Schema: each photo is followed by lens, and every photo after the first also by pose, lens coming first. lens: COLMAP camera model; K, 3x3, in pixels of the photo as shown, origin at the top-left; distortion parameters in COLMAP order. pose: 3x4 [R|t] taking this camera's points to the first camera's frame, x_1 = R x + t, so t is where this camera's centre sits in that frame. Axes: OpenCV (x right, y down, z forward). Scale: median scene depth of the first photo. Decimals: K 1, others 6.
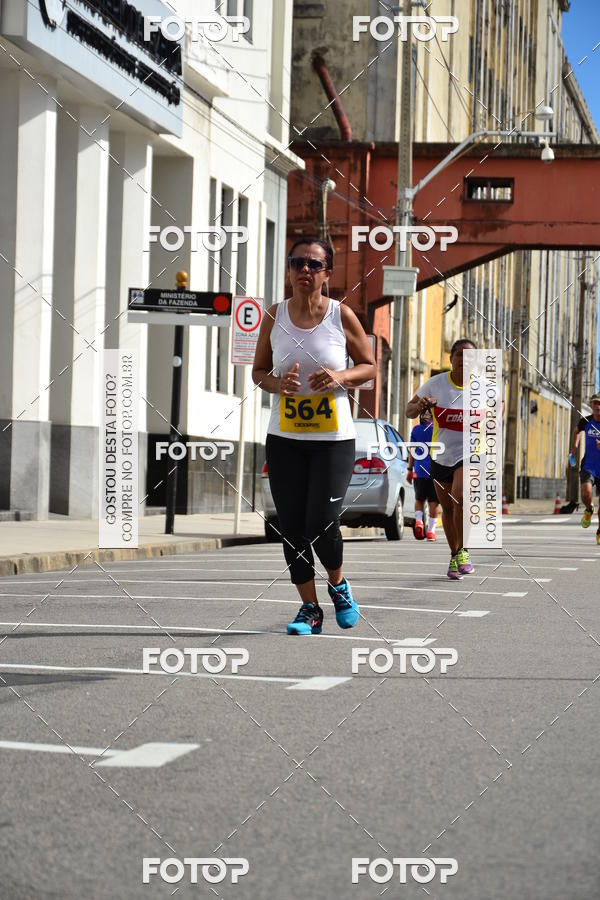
lens RADIAL K [[2908.0, 0, 300.0], [0, 2908.0, 450.0], [0, 0, 1]] dist [-0.055985, 1.246692]
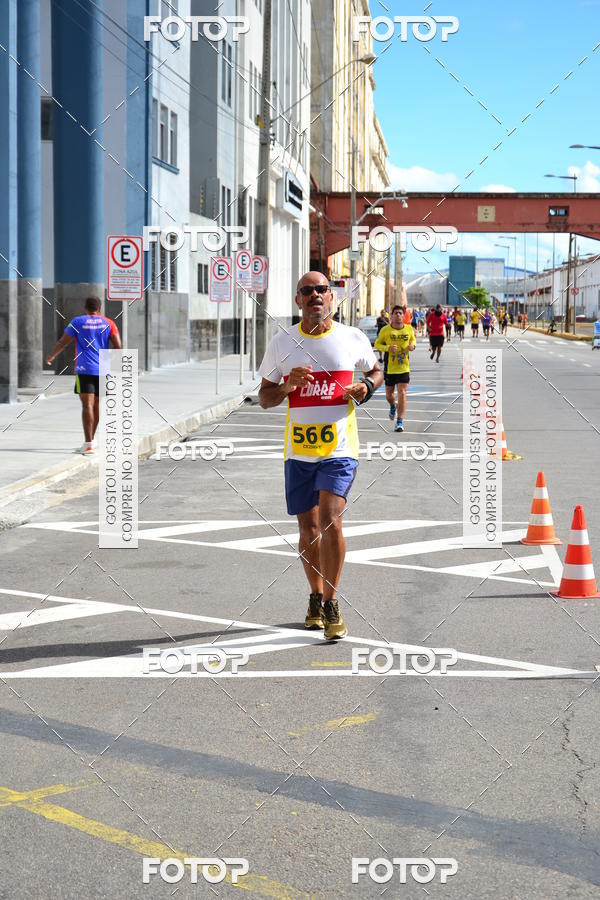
lens RADIAL K [[1828.9, 0, 324.2], [0, 1828.9, 452.5], [0, 0, 1]] dist [-0.010694, 0.230279]
pose [[0.995830, -0.024533, 0.087871, -0.124495], [0.016415, 0.995629, 0.091941, -0.026261], [-0.089743, -0.090115, 0.991880, -0.602845]]
